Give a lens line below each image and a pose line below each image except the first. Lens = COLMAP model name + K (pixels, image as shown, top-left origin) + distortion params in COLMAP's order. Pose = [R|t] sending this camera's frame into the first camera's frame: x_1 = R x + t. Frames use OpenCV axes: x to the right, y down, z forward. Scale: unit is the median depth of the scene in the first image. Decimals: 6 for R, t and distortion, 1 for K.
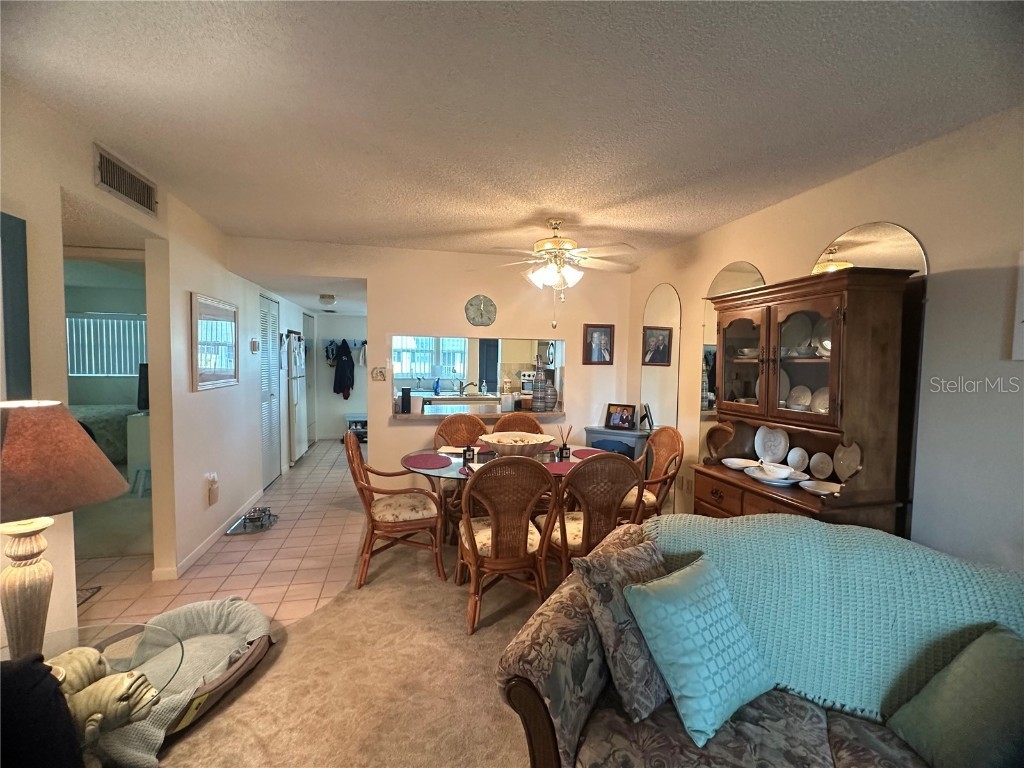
lens RADIAL K [[463.2, 0, 512.0], [0, 463.2, 384.0], [0, 0, 1]] dist [-0.000835, -0.000069]
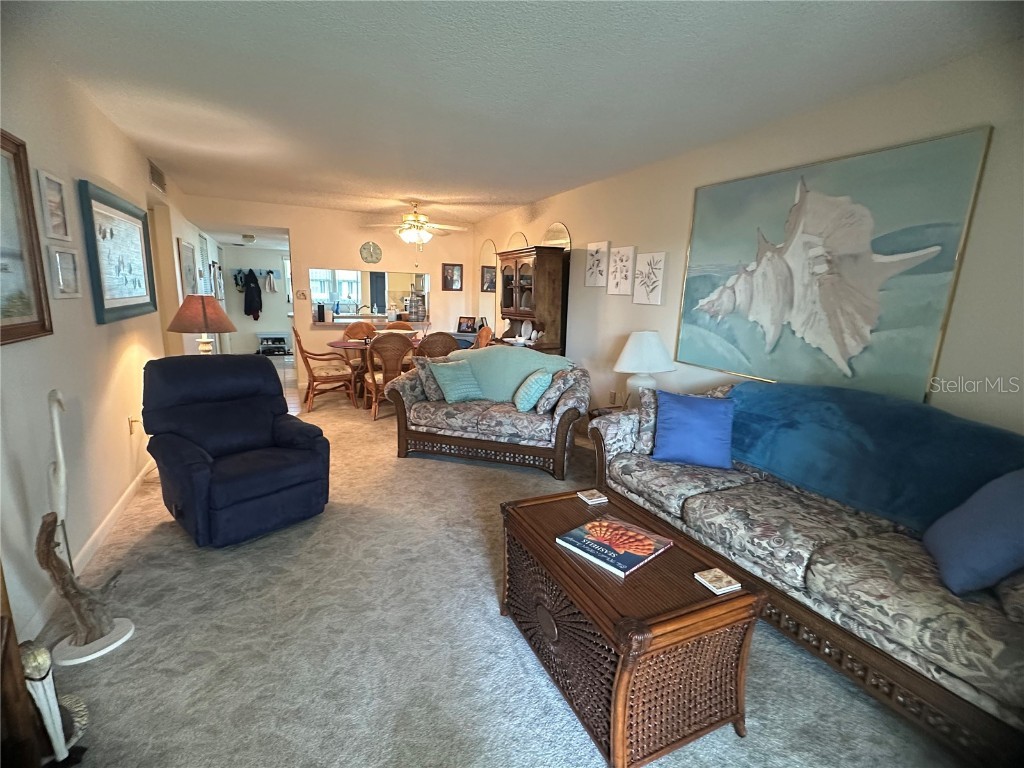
lens RADIAL K [[463.2, 0, 512.0], [0, 463.2, 384.0], [0, 0, 1]] dist [-0.000835, -0.000069]
pose [[0.974587, -0.032058, 0.221702, 0.029980], [0.000431, 0.989973, 0.141253, 0.047538], [-0.224008, -0.137568, 0.964829, -0.571363]]
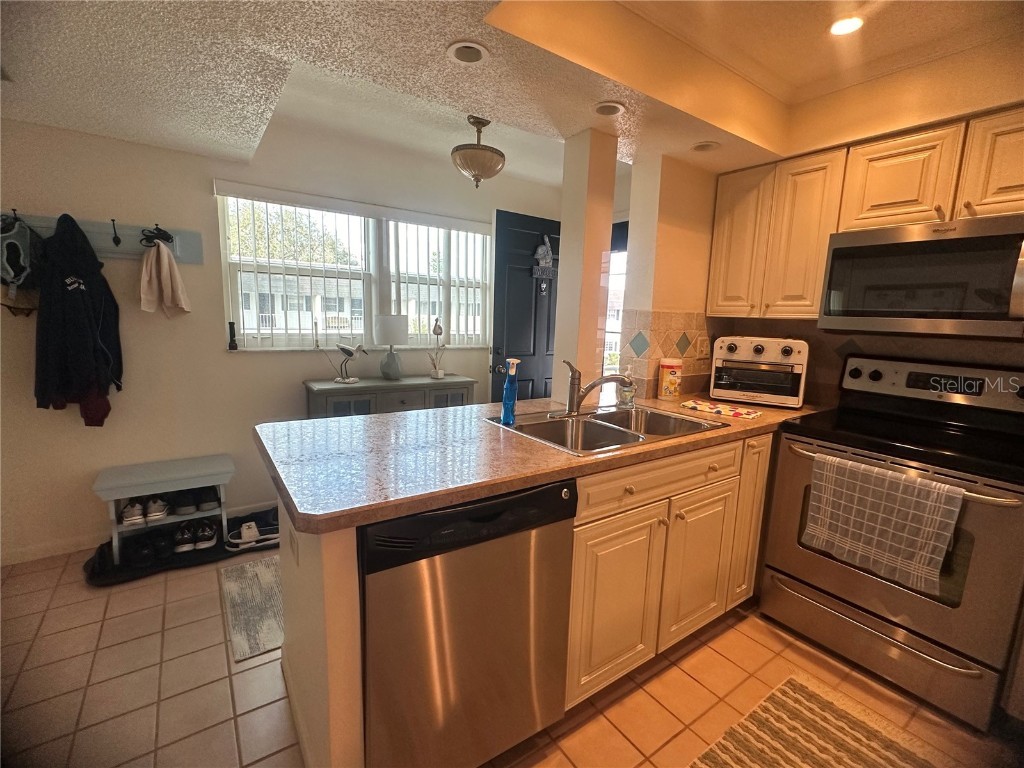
lens RADIAL K [[463.2, 0, 512.0], [0, 463.2, 384.0], [0, 0, 1]] dist [-0.000835, -0.000069]
pose [[0.926527, -0.041040, 0.373982, -0.376774], [0.001973, 0.994549, 0.104252, -0.040948], [-0.376222, -0.095854, 0.921558, 1.073075]]
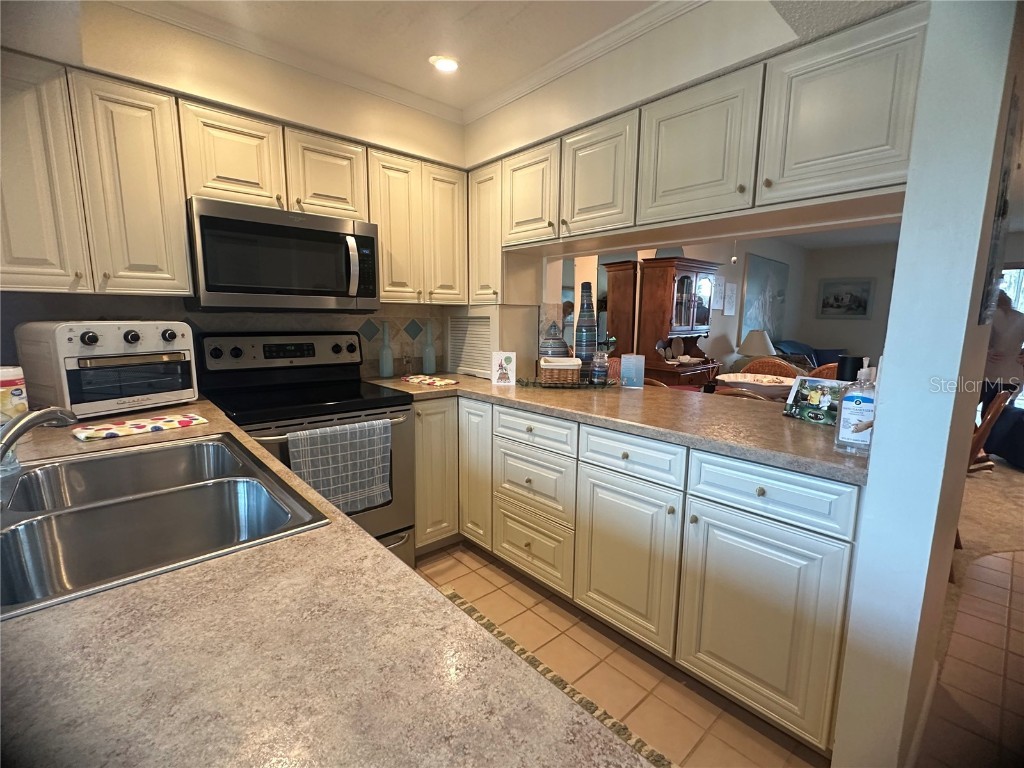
lens RADIAL K [[463.2, 0, 512.0], [0, 463.2, 384.0], [0, 0, 1]] dist [-0.000835, -0.000069]
pose [[-0.484541, -0.148718, 0.862034, -0.455498], [0.032353, 0.981722, 0.187551, -0.057707], [-0.874170, 0.118766, -0.470873, 1.760406]]
